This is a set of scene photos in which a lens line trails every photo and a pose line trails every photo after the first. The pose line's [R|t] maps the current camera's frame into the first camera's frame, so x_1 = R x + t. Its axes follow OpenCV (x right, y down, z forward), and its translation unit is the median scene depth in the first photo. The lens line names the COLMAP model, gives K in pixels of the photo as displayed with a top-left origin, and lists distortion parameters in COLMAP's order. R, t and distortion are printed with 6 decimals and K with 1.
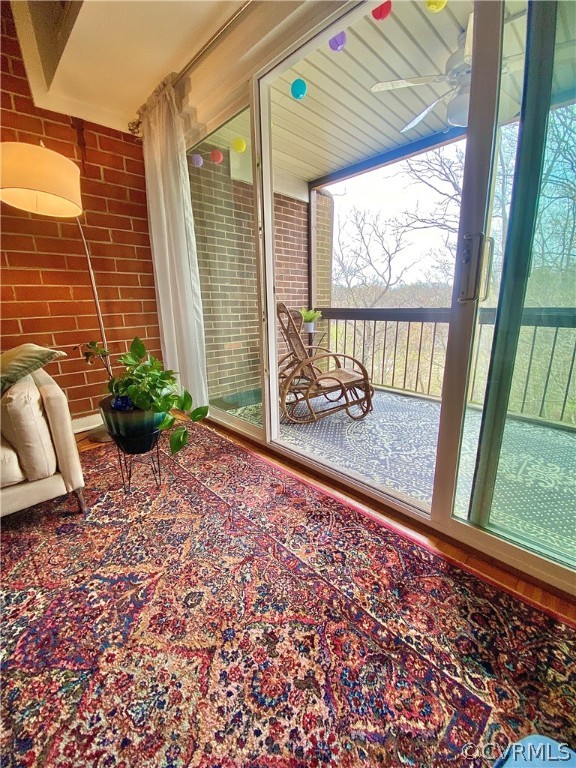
lens RADIAL K [[311.8, 0, 287.2], [0, 311.8, 389.8], [0, 0, 1]] dist [-0.004366, -0.002500]
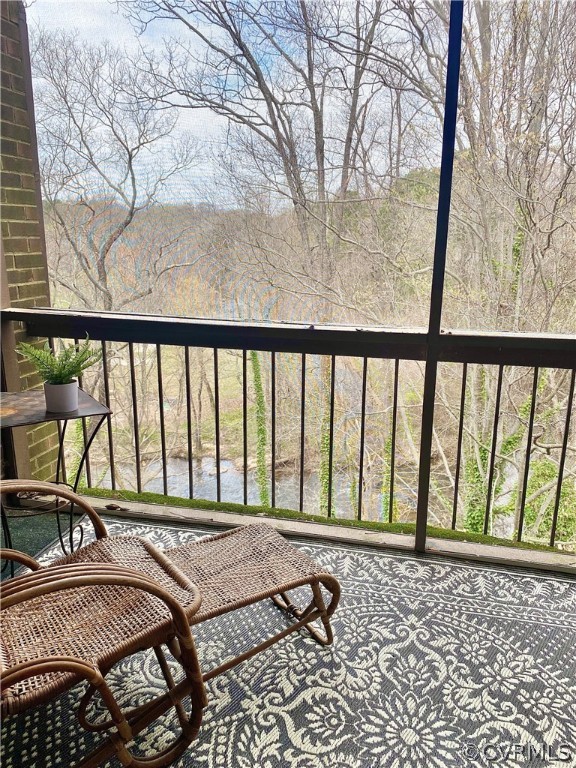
lens RADIAL K [[582.9, 0, 289.2], [0, 582.9, 388.7], [0, 0, 1]] dist [0.009945, -0.011976]
pose [[0.842087, -0.112184, 0.527545, 0.003187], [0.118589, 0.992704, 0.021805, -0.151868], [-0.526142, 0.044200, 0.849247, 0.288244]]
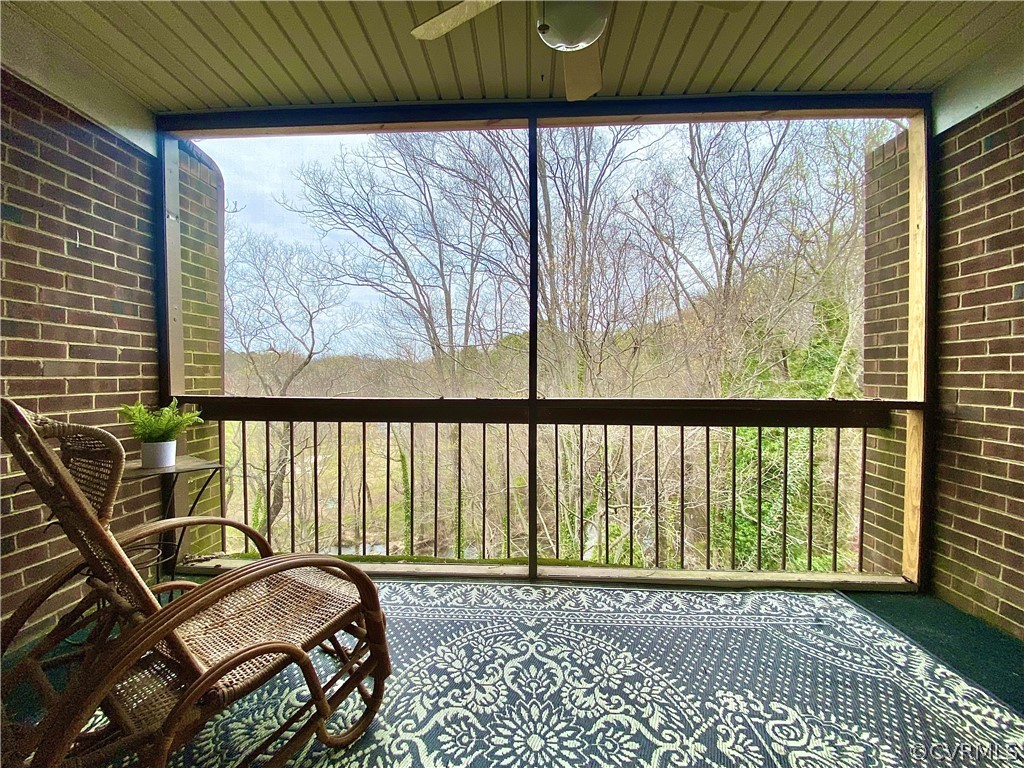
lens RADIAL K [[415.7, 0, 508.0], [0, 415.7, 388.1], [0, 0, 1]] dist [-0.004366, -0.002500]
pose [[0.726919, 0.002593, 0.686719, 0.029225], [0.165109, 0.969999, -0.178438, -0.103773], [-0.666579, 0.243093, 0.704682, 0.326152]]
